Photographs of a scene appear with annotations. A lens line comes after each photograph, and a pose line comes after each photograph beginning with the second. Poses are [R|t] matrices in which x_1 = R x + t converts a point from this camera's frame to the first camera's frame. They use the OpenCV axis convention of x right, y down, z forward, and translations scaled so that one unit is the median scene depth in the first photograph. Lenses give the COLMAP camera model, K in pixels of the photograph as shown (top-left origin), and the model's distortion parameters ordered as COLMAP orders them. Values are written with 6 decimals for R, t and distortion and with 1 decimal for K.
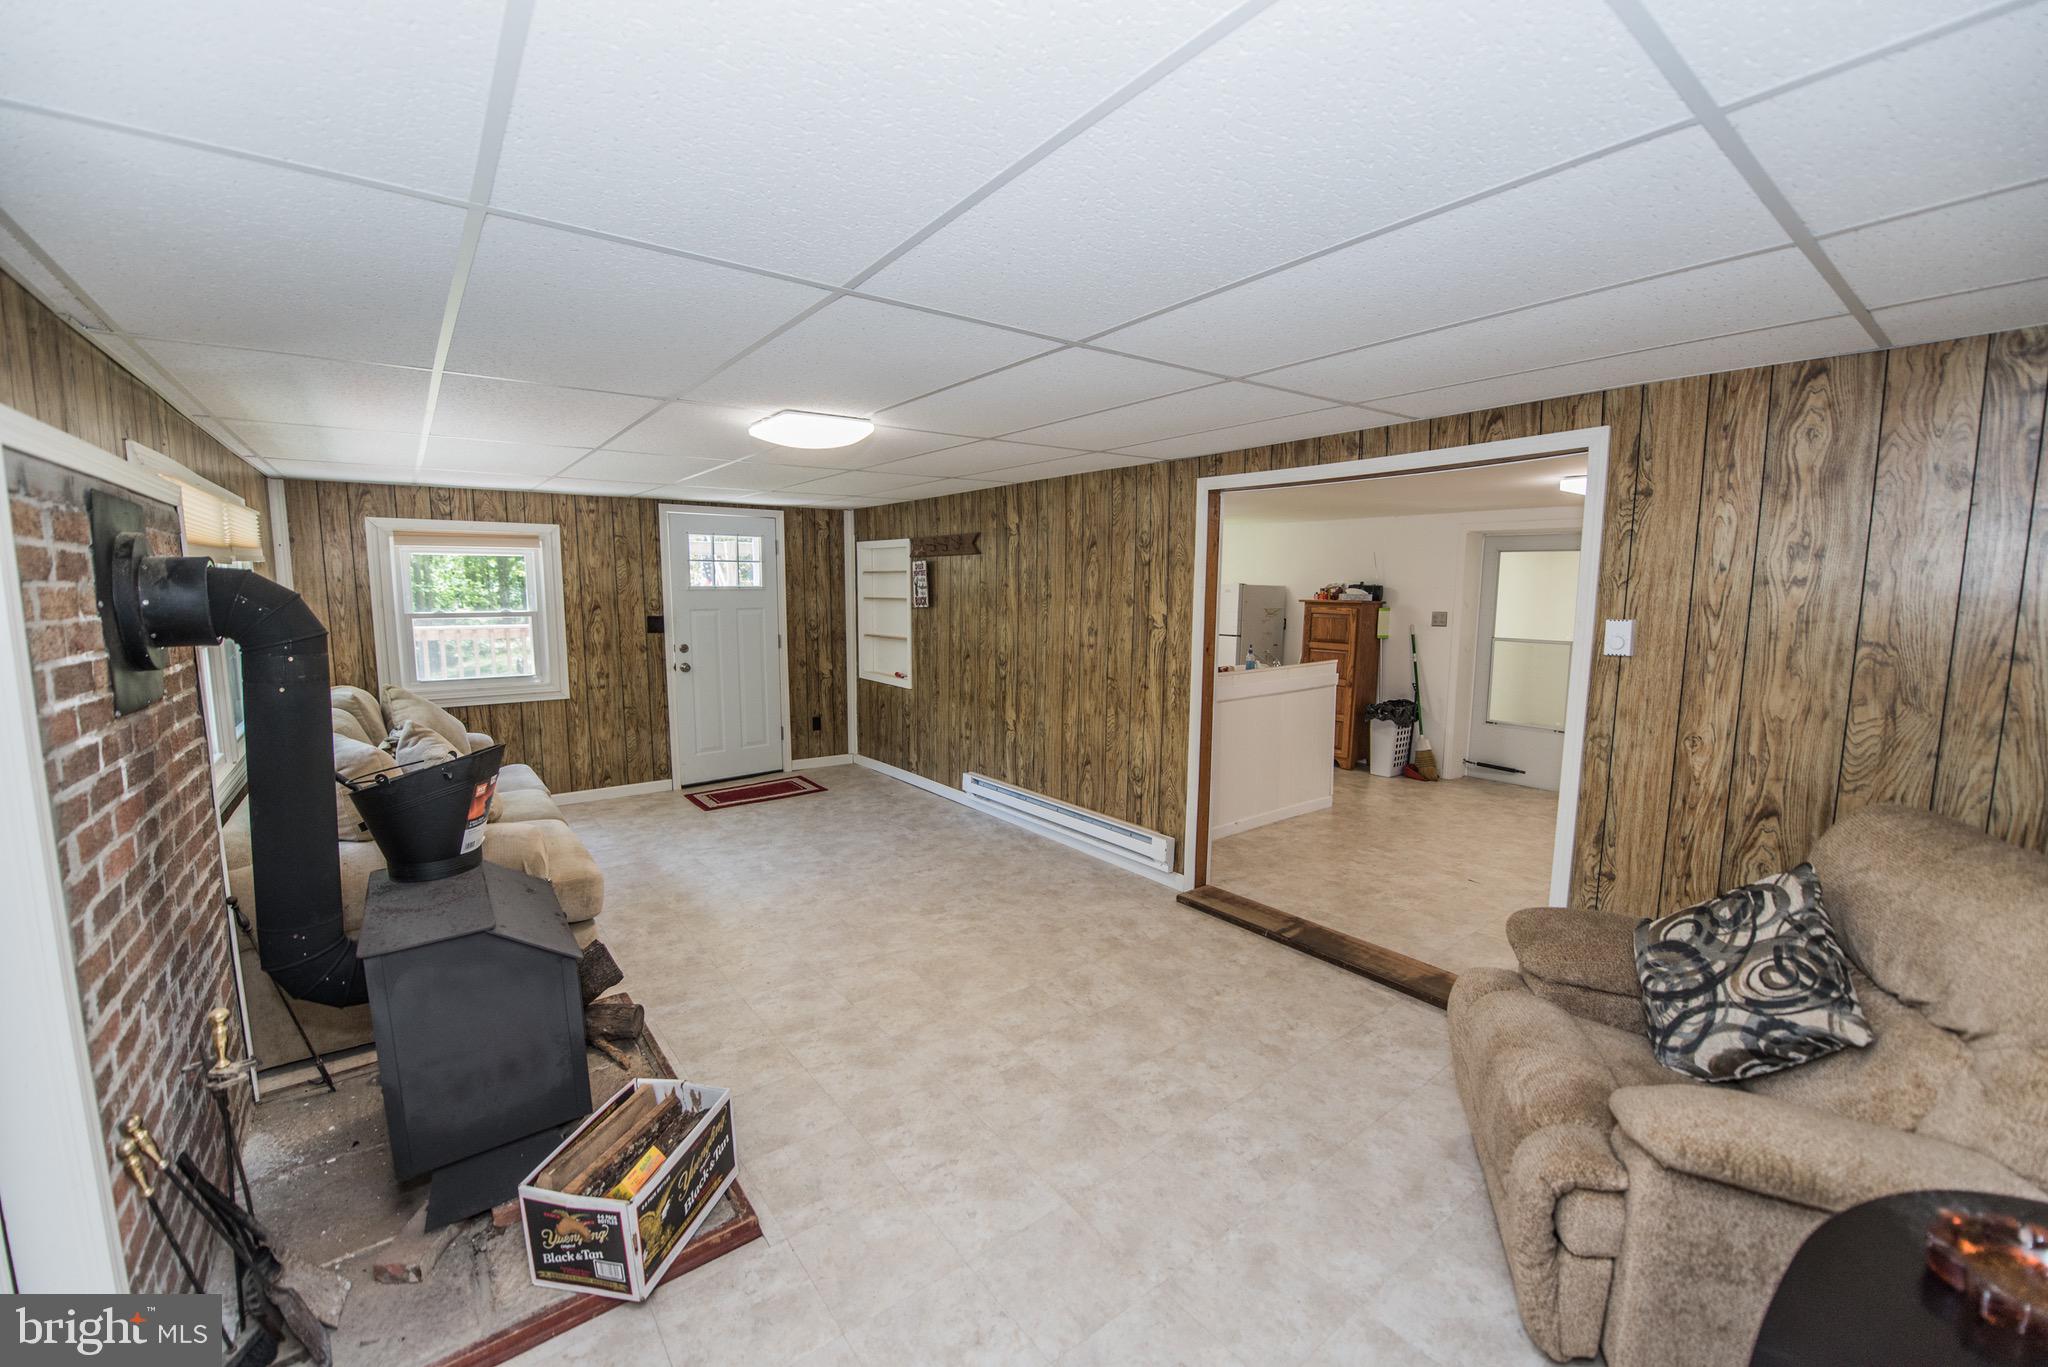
lens RADIAL K [[815.2, 0, 1019.8], [0, 815.2, 677.1], [0, 0, 1]] dist [-0.014193, -0.003076]
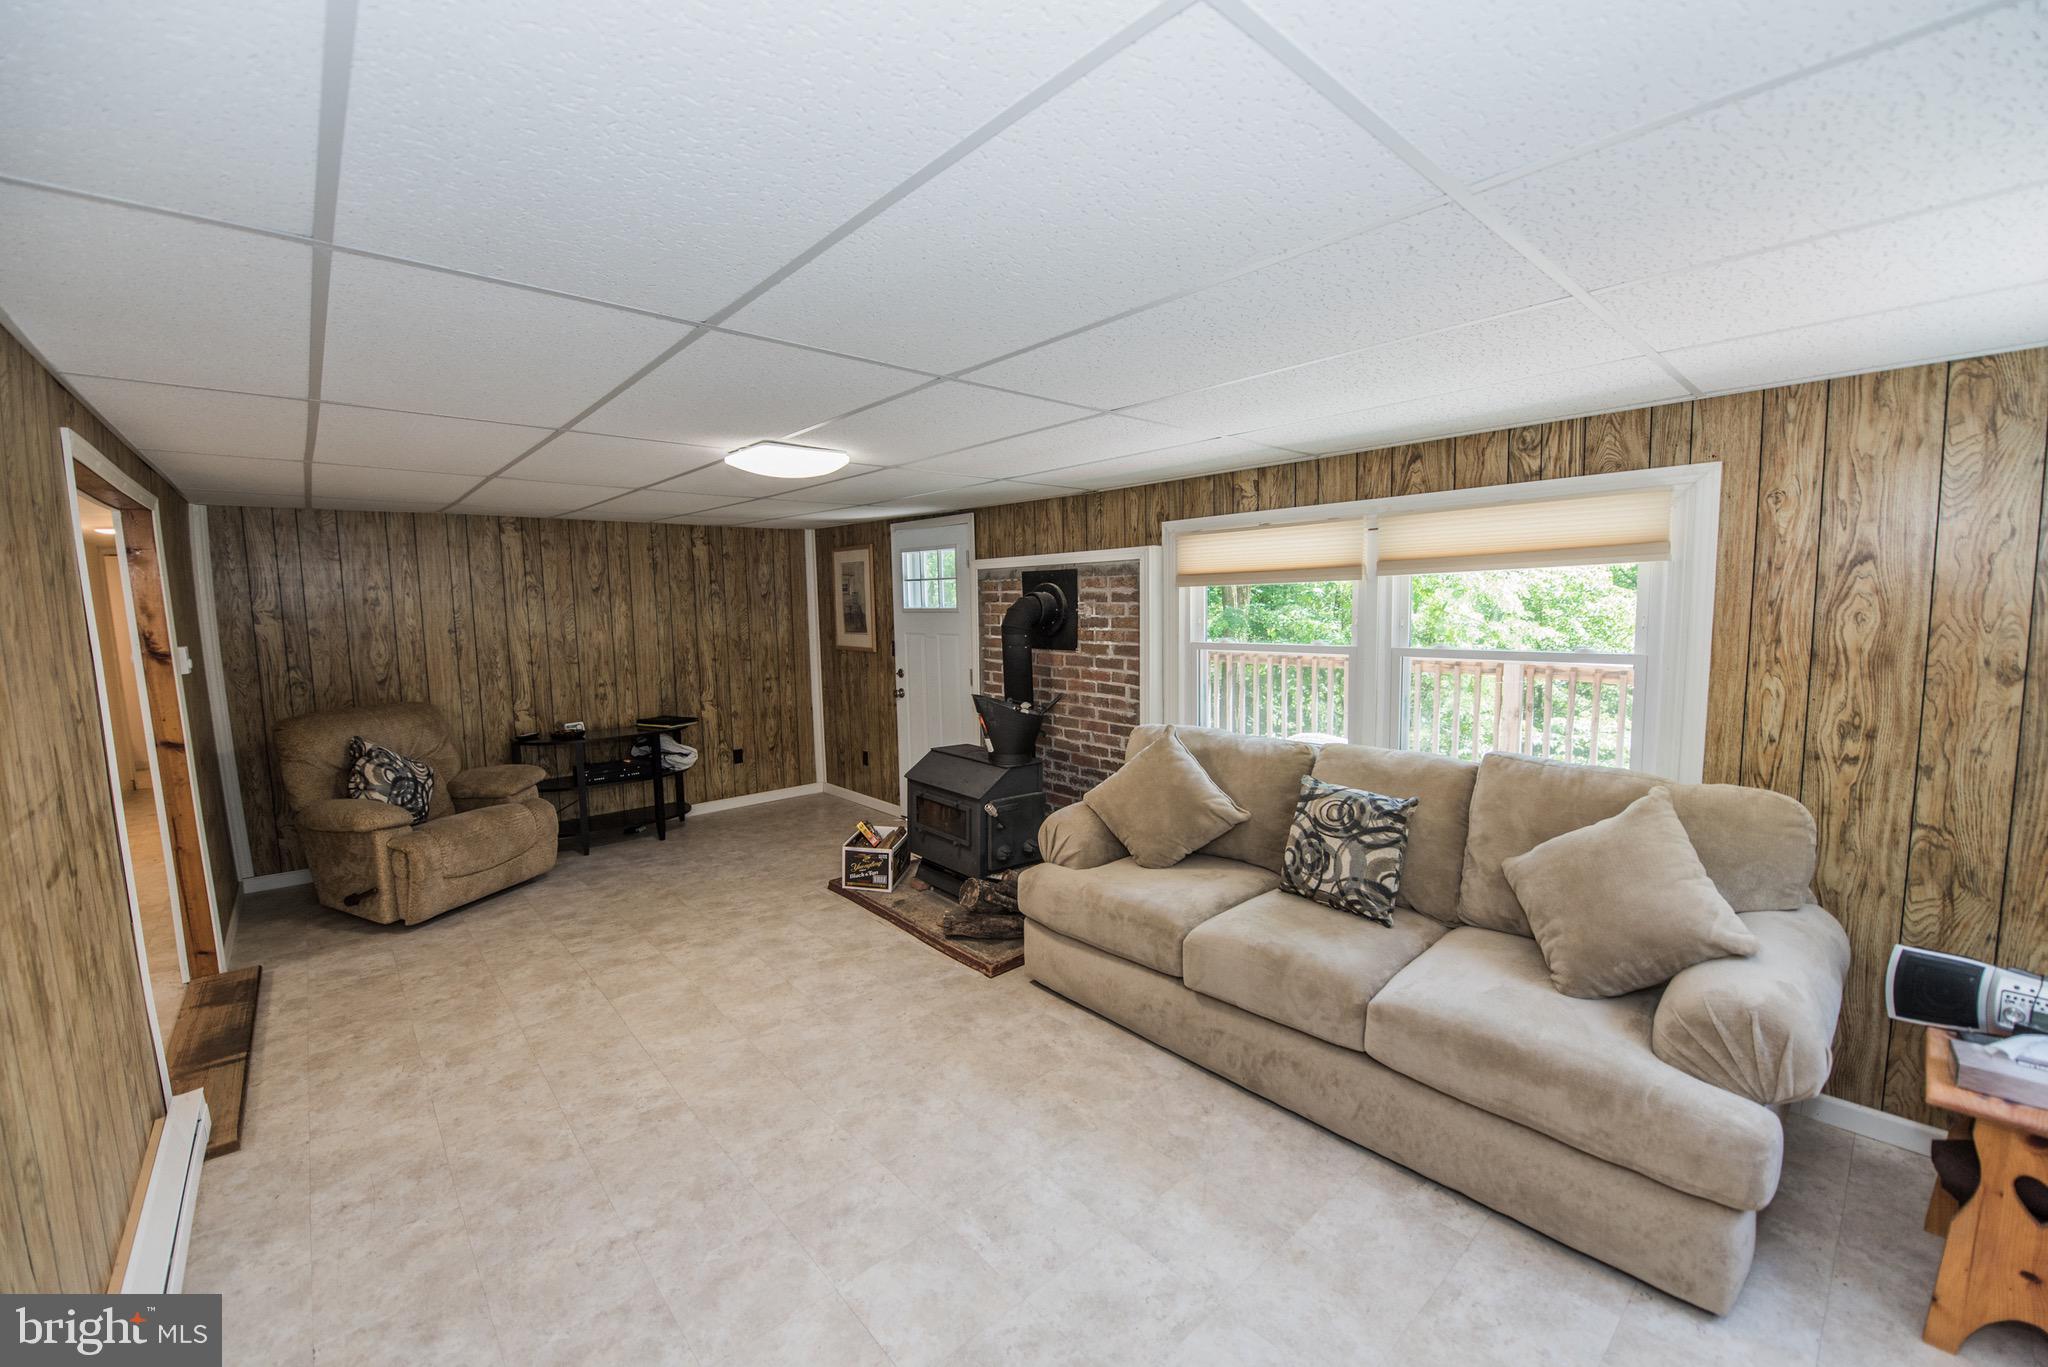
lens RADIAL K [[815.2, 0, 988.3], [0, 815.2, 685.0], [0, 0, 1]] dist [-0.014193, -0.003076]
pose [[-0.999089, 0.025138, -0.034489, -0.318117], [0.016941, 0.975321, 0.220140, -0.164768], [0.039171, 0.219355, -0.974859, 1.403396]]
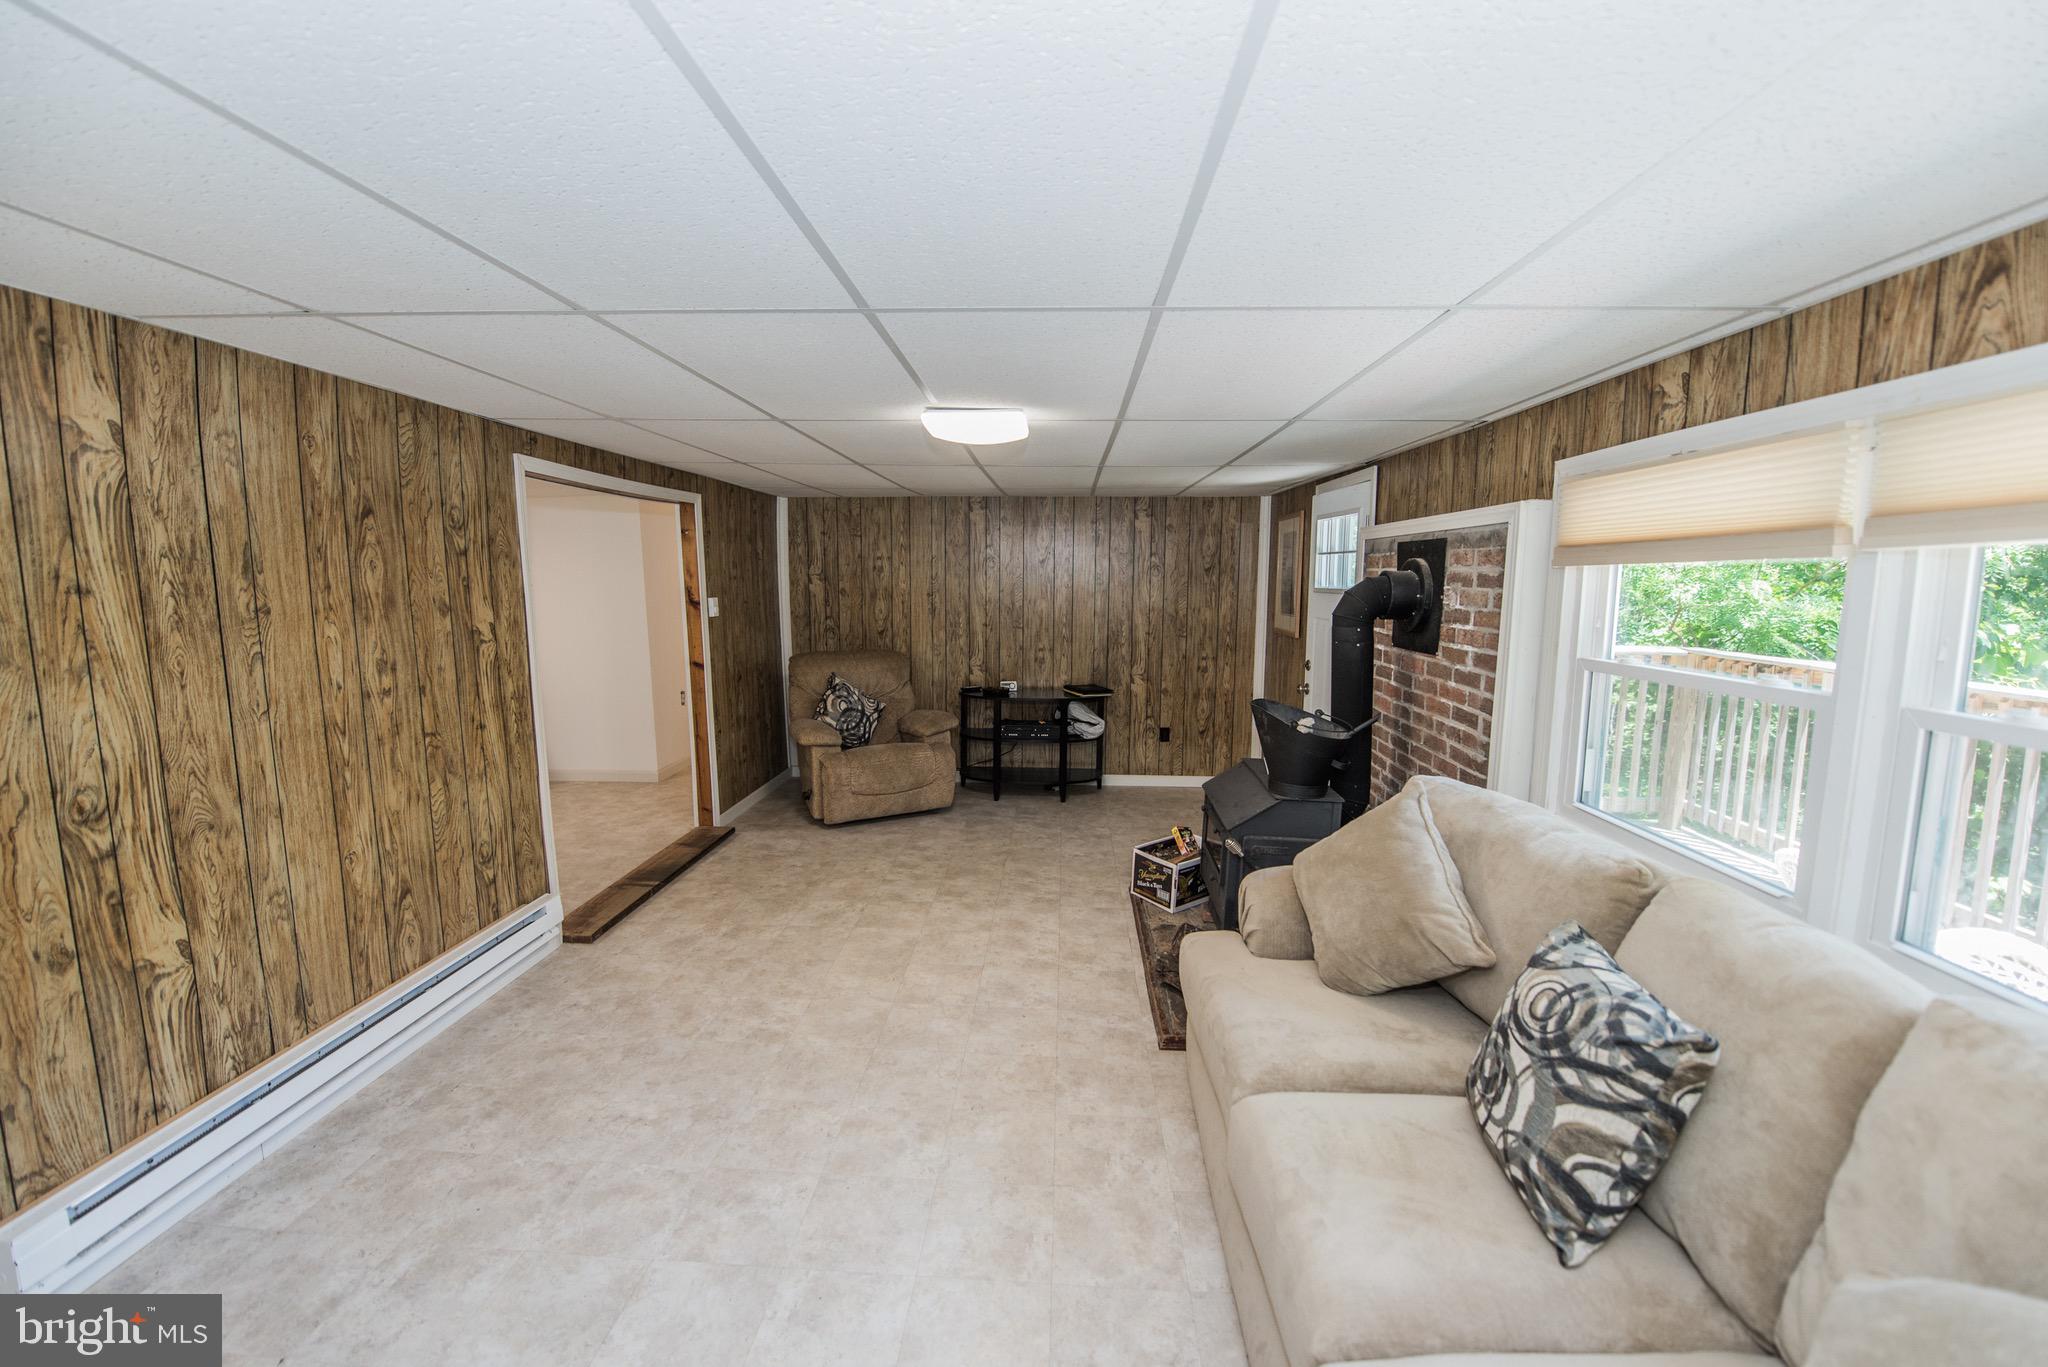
lens RADIAL K [[815.2, 0, 1009.9], [0, 815.2, 682.5], [0, 0, 1]] dist [-0.014193, -0.003076]
pose [[-0.748056, -0.085100, 0.658157, -0.641268], [0.076665, 0.974023, 0.213078, -0.138302], [-0.659193, 0.209852, -0.722099, 1.177036]]
